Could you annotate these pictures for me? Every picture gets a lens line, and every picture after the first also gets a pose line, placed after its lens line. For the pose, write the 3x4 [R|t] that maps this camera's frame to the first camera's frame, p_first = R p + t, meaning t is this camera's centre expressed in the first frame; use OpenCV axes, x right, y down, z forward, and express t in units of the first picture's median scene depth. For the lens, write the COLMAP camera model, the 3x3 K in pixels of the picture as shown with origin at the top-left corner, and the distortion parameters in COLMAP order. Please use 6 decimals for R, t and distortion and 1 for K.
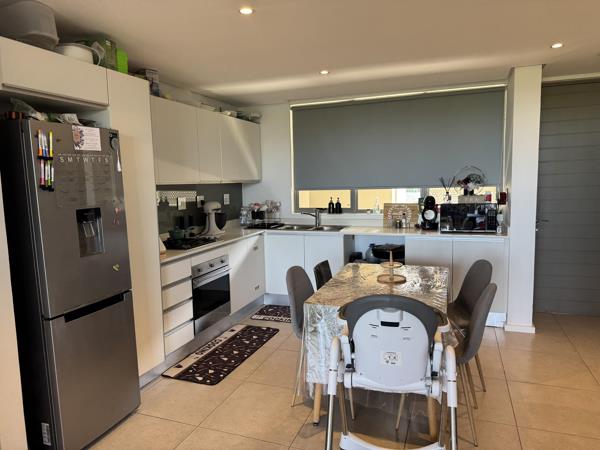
lens RADIAL K [[422.5, 0, 298.9], [0, 422.5, 225.0], [0, 0, 1]] dist [0.063154, -0.065754]
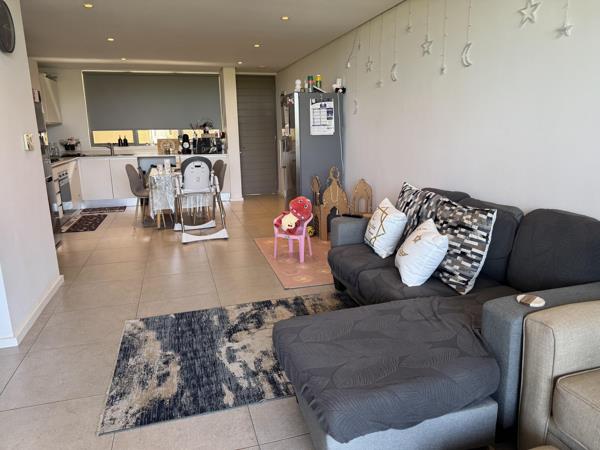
lens RADIAL K [[422.5, 0, 307.7], [0, 422.5, 216.8], [0, 0, 1]] dist [0.063154, -0.065754]
pose [[0.793071, -0.118405, 0.597511, -0.407805], [0.067073, 0.991936, 0.107541, 0.124582], [-0.605425, -0.045210, 0.794617, -0.765740]]
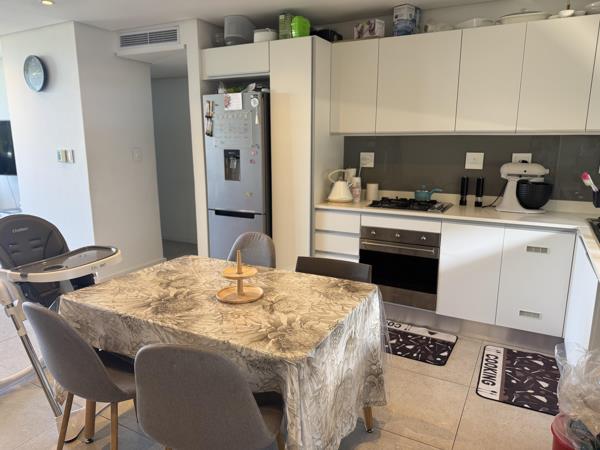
lens RADIAL K [[422.5, 0, 305.1], [0, 422.5, 223.1], [0, 0, 1]] dist [0.063154, -0.065754]
pose [[-0.145806, 0.217803, -0.965040, 0.544314], [-0.105287, 0.966508, 0.234043, -0.090784], [0.983695, 0.135731, -0.117991, 0.807361]]
